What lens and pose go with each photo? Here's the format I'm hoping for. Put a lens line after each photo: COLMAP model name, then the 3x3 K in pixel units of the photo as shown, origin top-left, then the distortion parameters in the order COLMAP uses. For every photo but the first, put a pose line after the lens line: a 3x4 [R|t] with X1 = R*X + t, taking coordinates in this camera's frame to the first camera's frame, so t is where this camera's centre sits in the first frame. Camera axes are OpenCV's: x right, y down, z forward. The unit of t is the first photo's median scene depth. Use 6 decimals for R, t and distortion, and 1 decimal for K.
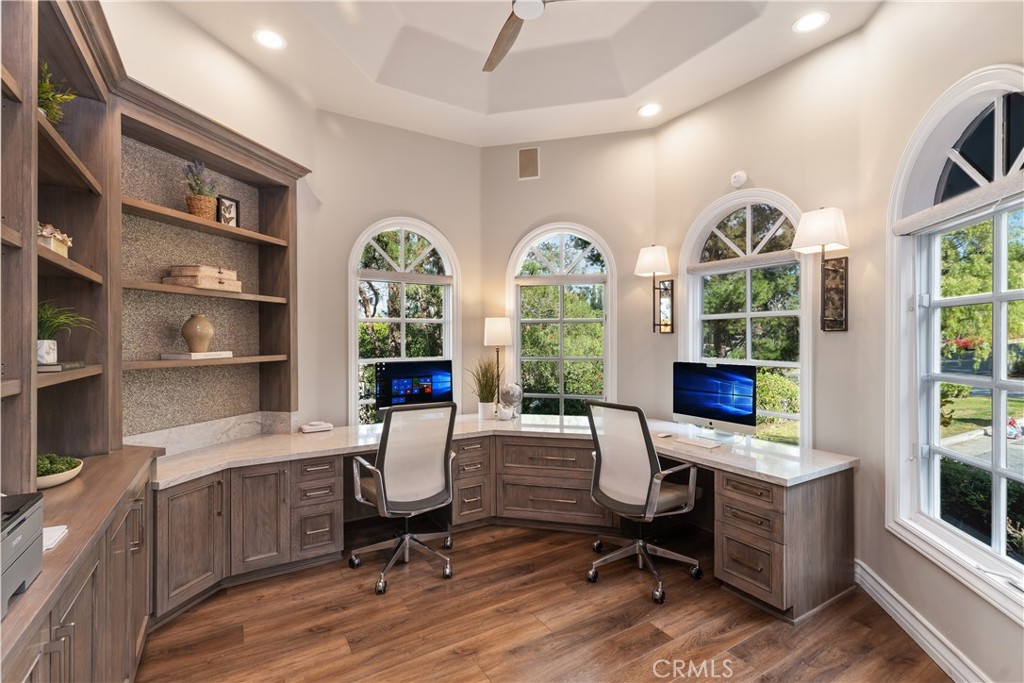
lens RADIAL K [[467.2, 0, 512.0], [0, 467.2, 338.7], [0, 0, 1]] dist [0.004166, -0.000006]
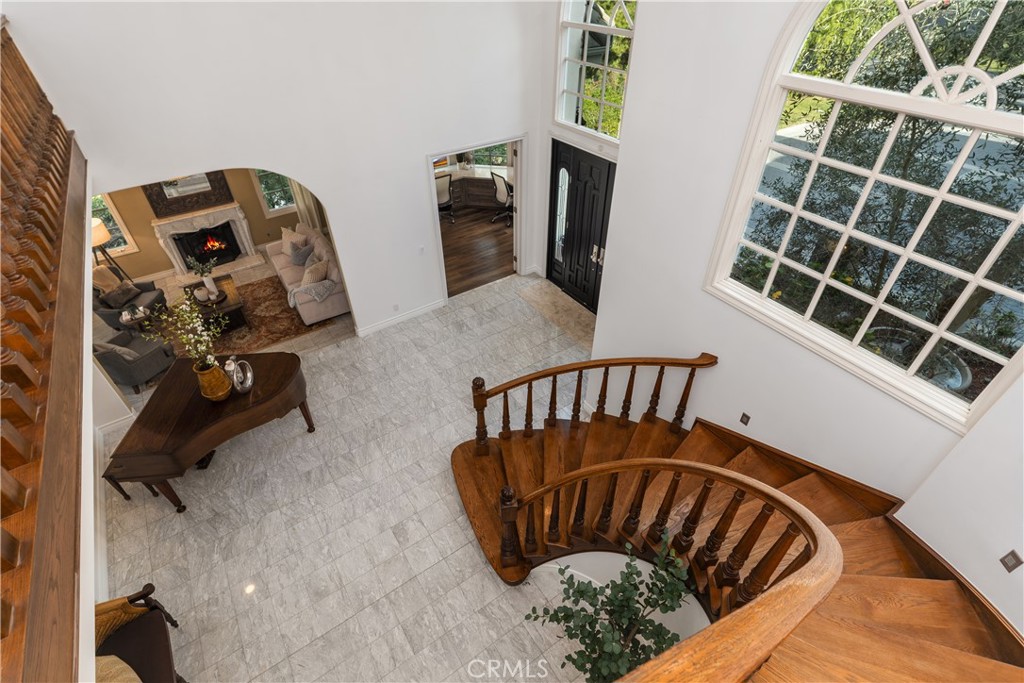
lens RADIAL K [[481.0, 0, 514.8], [0, 481.0, 342.4], [0, 0, 1]] dist [0.002918, 0.000741]
pose [[0.998594, -0.034299, 0.040424, 0.140108], [0.001328, 0.778448, 0.627707, -1.008871], [-0.052998, -0.626771, 0.777399, -2.281283]]
